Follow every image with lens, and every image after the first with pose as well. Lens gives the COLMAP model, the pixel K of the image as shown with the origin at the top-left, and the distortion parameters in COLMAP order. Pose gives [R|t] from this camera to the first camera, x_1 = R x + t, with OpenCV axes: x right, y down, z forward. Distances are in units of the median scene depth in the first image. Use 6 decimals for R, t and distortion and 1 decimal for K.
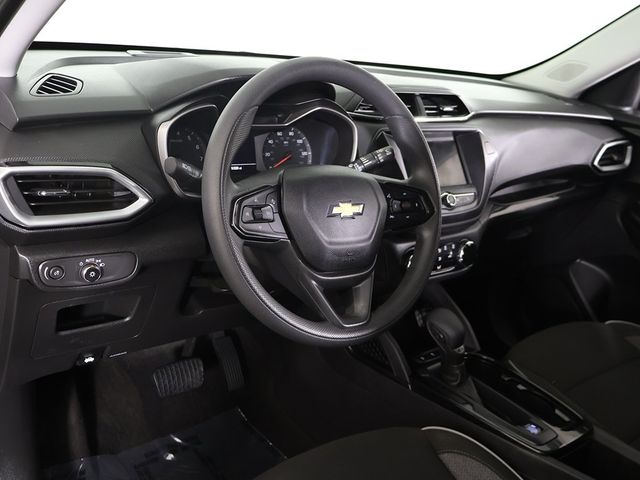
lens RADIAL K [[640.8, 0, 320.0], [0, 640.8, 240.0], [0, 0, 1]] dist [0.010111, 0.011773]
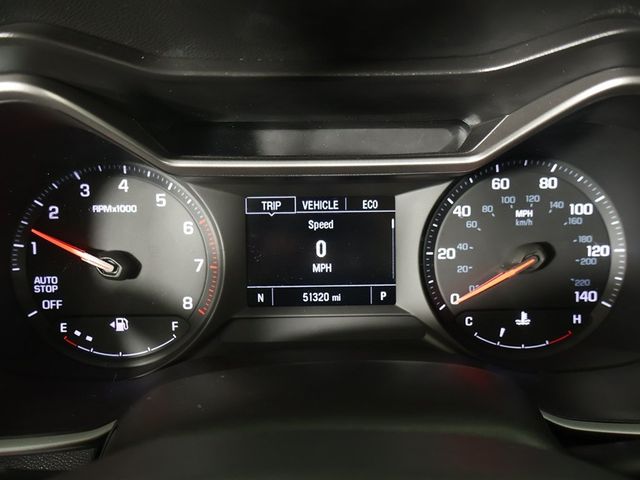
lens RADIAL K [[595.2, 0, 320.0], [0, 595.2, 240.0], [0, 0, 1]] dist [-0.012445, 0.011733]
pose [[0.802827, 0.087946, -0.589690, 0.032843], [-0.090421, 0.995580, 0.025376, -0.135824], [0.589316, 0.032948, 0.807231, 0.711937]]
